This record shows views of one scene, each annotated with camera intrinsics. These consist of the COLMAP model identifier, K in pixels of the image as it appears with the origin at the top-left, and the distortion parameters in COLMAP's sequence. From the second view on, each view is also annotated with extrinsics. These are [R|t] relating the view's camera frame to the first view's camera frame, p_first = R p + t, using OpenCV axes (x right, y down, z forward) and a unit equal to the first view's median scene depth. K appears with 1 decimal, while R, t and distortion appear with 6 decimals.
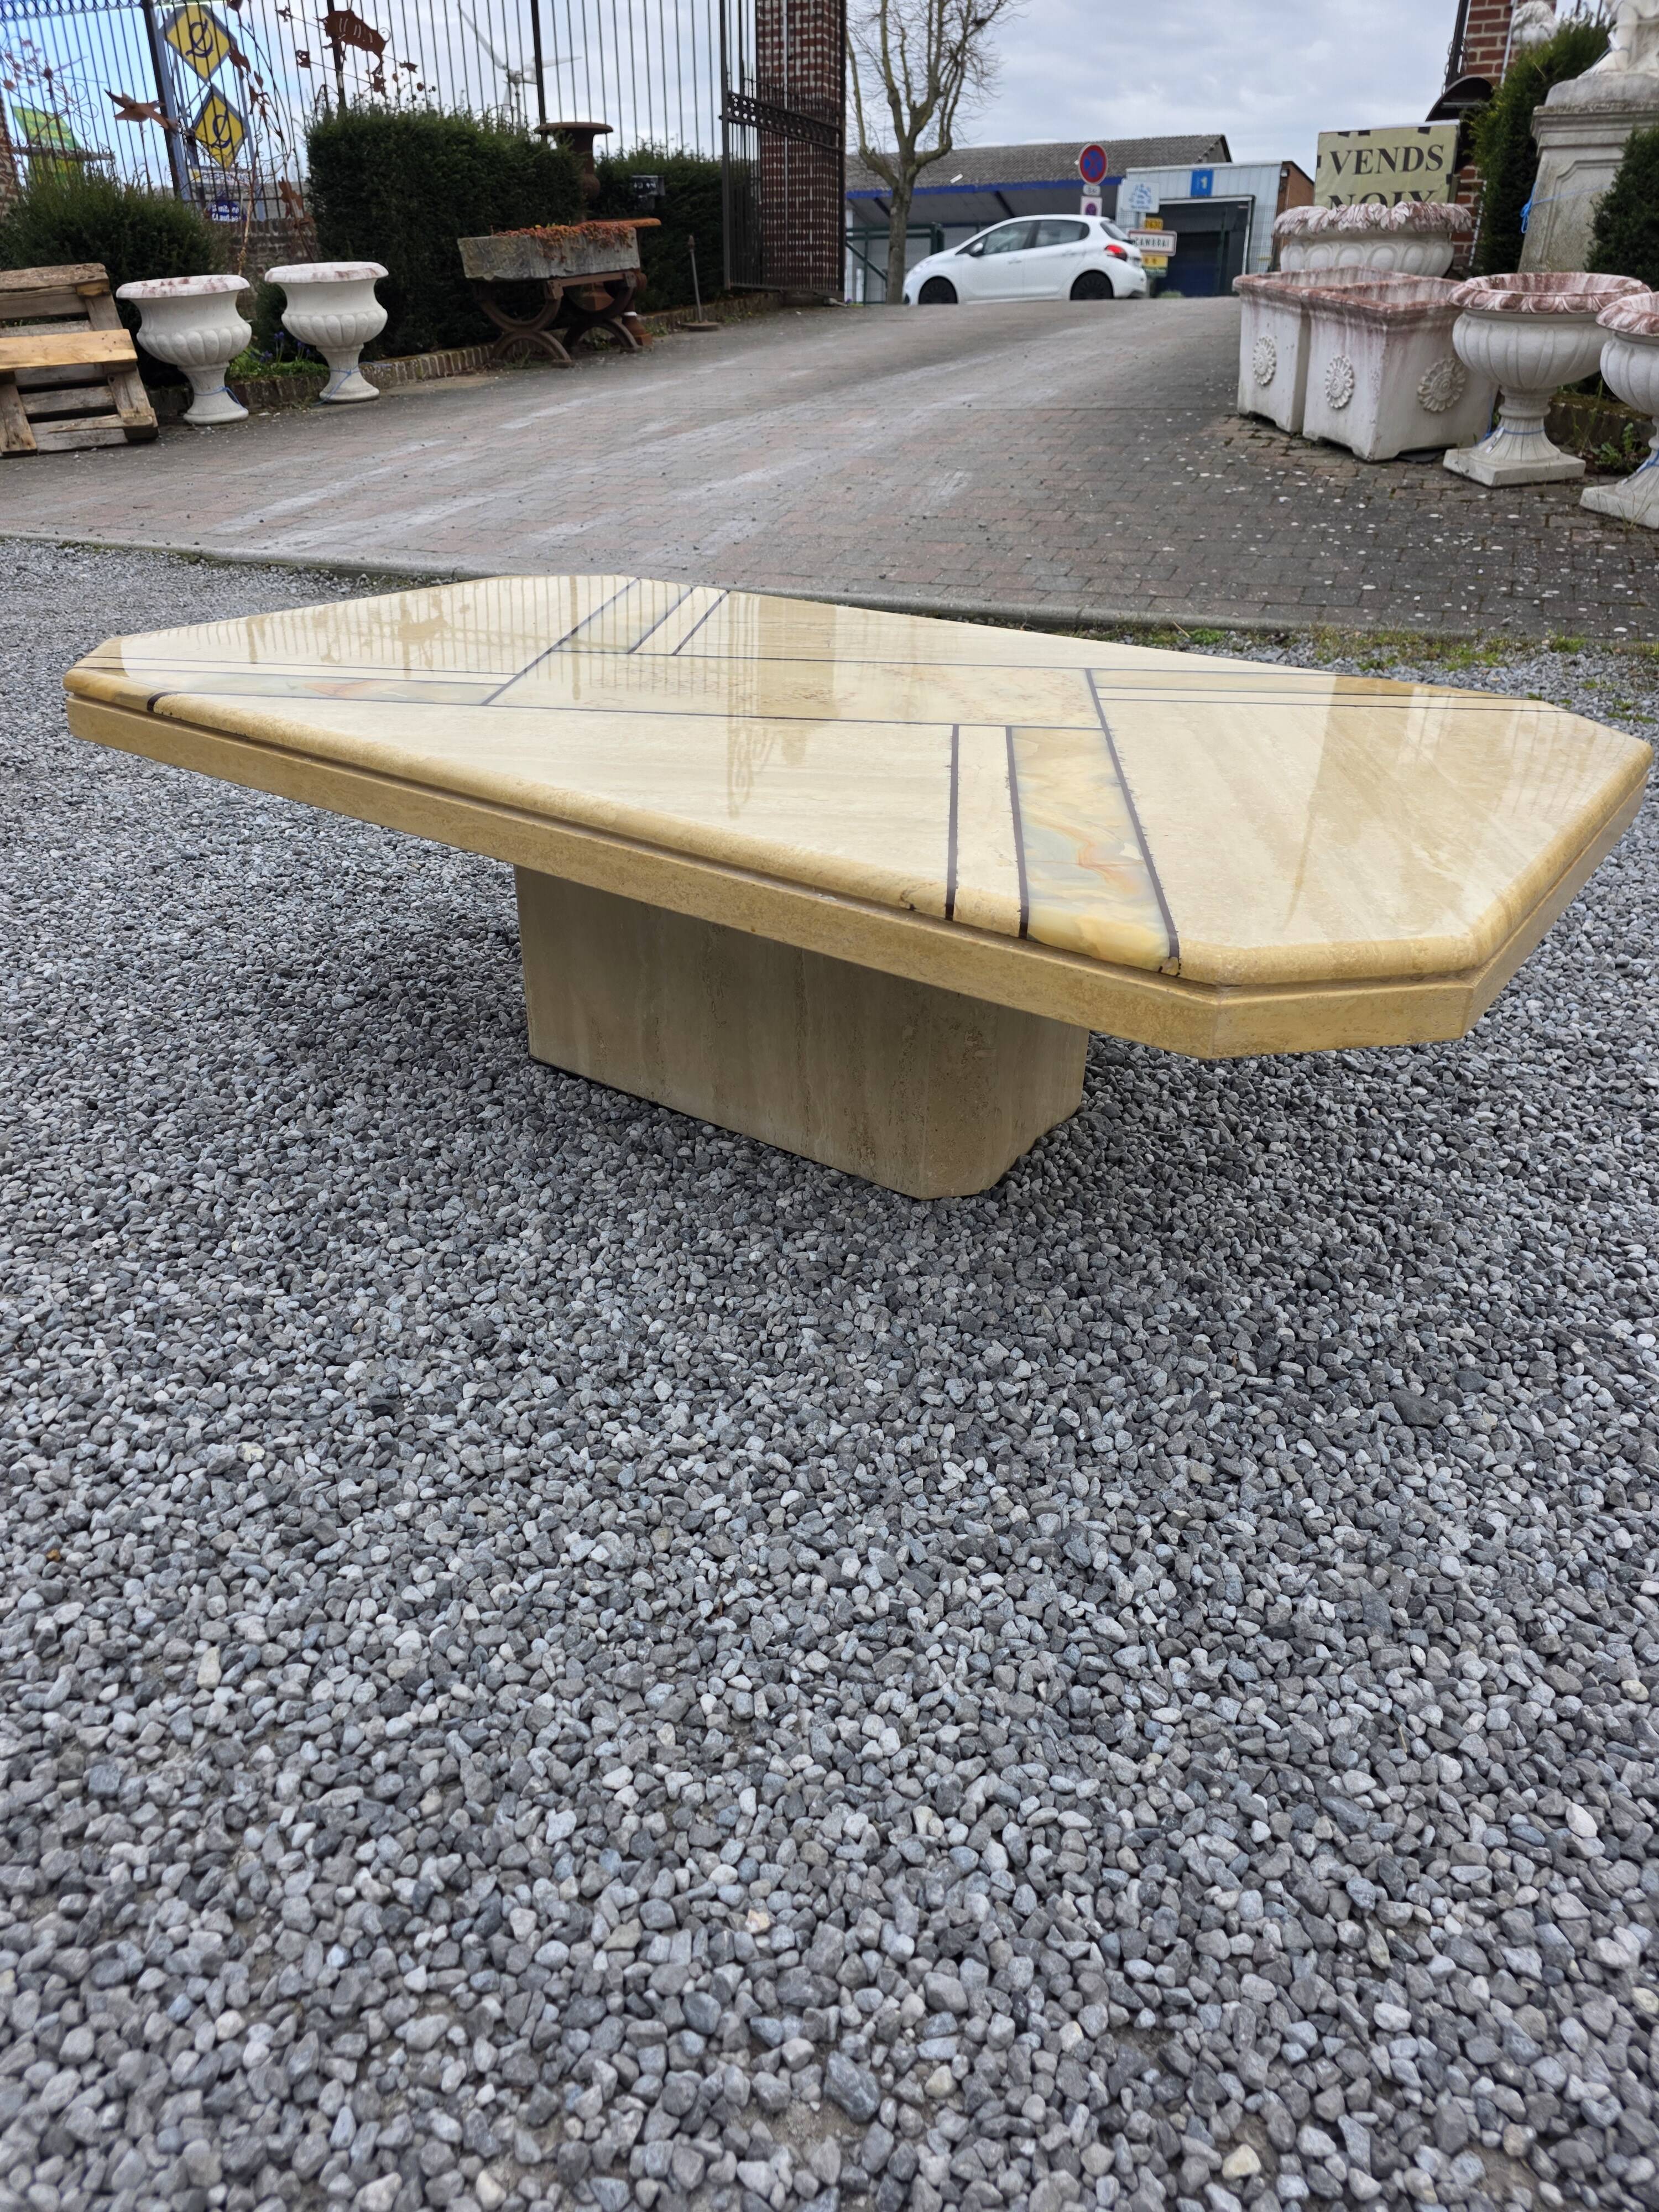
lens RADIAL K [[1461.3, 0, 829.5], [0, 1461.3, 1106.0], [0, 0, 1]] dist [0.047753, -0.036679]
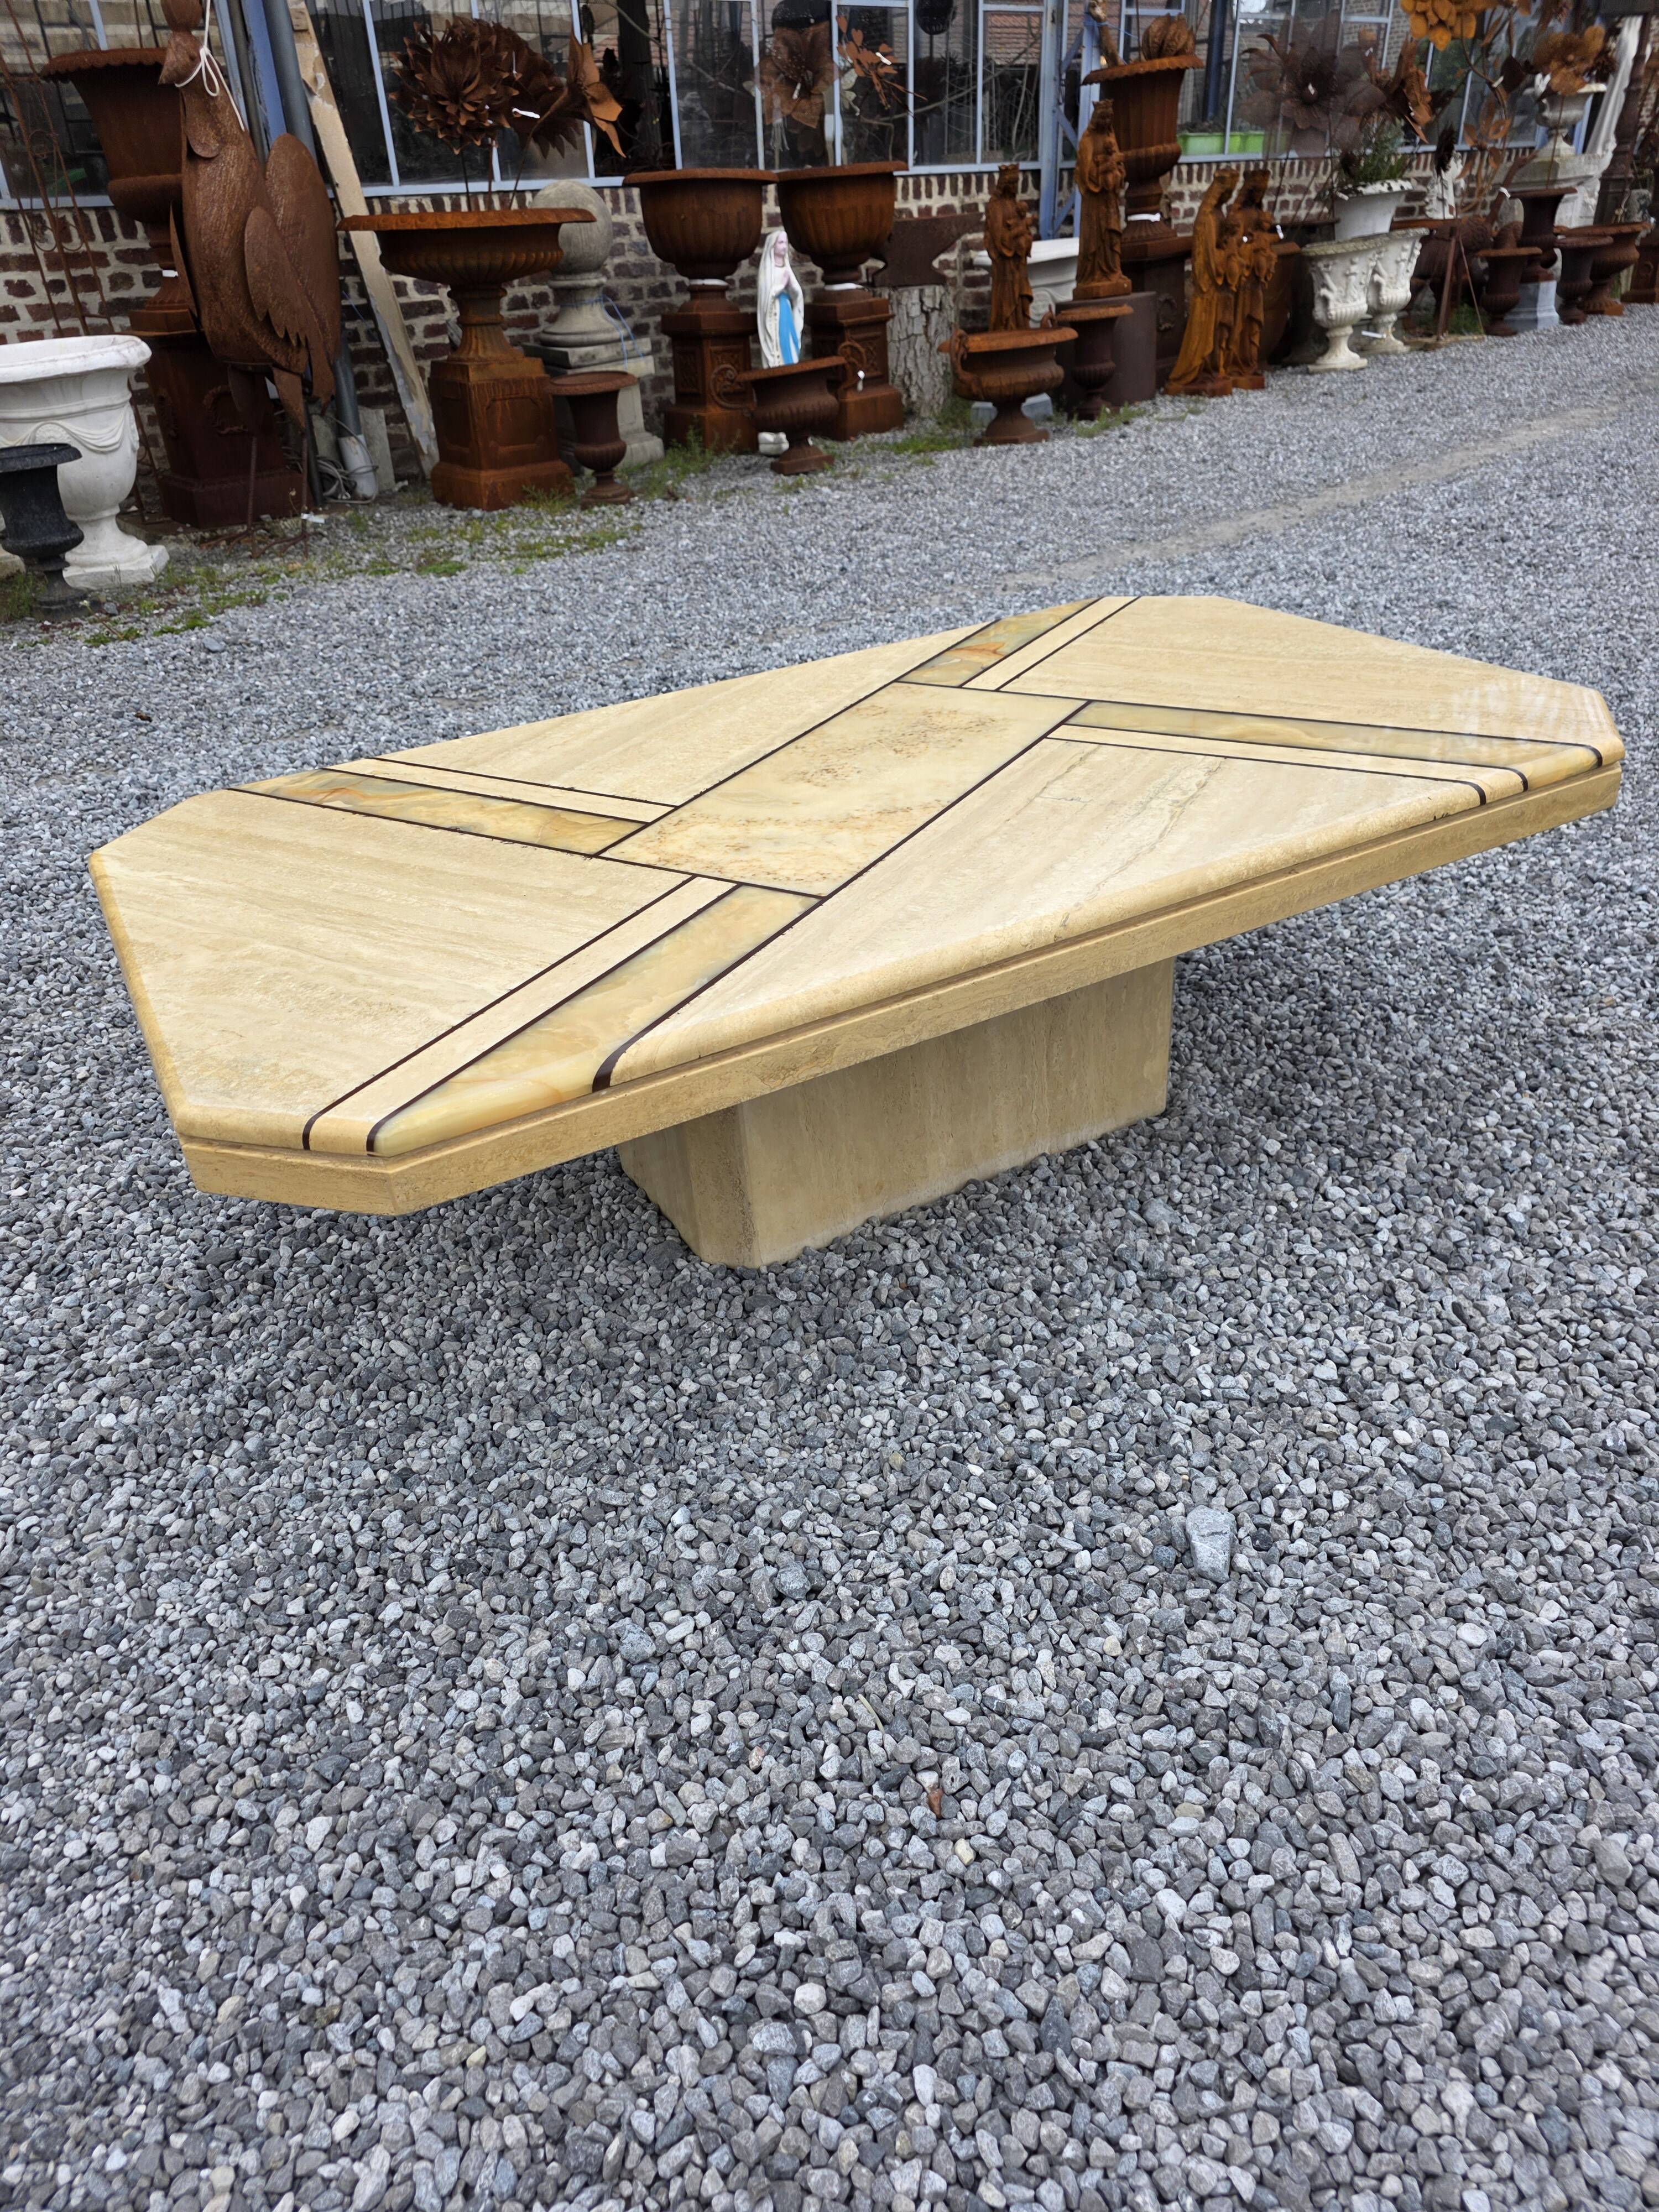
lens RADIAL K [[1511.7, 0, 829.5], [0, 1511.7, 1106.0], [0, 0, 1]] dist [0.052008, -0.038636]
pose [[-0.445080, 0.481693, -0.754901, 1.081416], [-0.370806, 0.668199, 0.644991, -0.957900], [0.815112, 0.566994, -0.118788, 1.472328]]
